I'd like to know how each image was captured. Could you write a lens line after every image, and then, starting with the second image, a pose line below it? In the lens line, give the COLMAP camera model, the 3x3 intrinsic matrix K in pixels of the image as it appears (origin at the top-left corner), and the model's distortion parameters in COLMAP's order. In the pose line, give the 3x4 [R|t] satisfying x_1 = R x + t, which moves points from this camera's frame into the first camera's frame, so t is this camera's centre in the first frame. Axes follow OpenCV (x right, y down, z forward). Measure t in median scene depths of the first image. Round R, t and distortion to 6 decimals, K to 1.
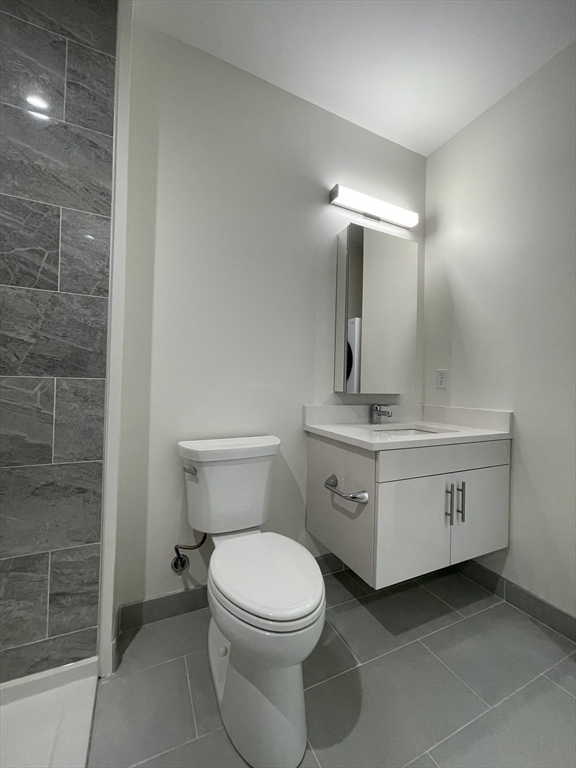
lens RADIAL K [[309.8, 0, 283.6], [0, 309.8, 381.3], [0, 0, 1]] dist [0.000188, 0.000313]
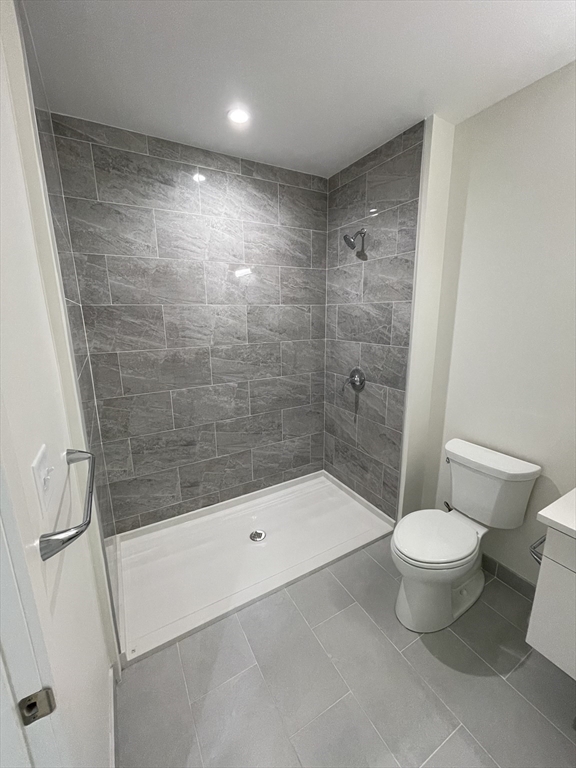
lens RADIAL K [[309.8, 0, 288.3], [0, 309.8, 384.1], [0, 0, 1]] dist [0.000188, 0.000313]
pose [[0.087607, 0.196196, -0.976643, 0.990726], [0.025269, 0.979660, 0.199068, -0.372837], [0.995835, -0.042119, 0.080867, 0.133443]]
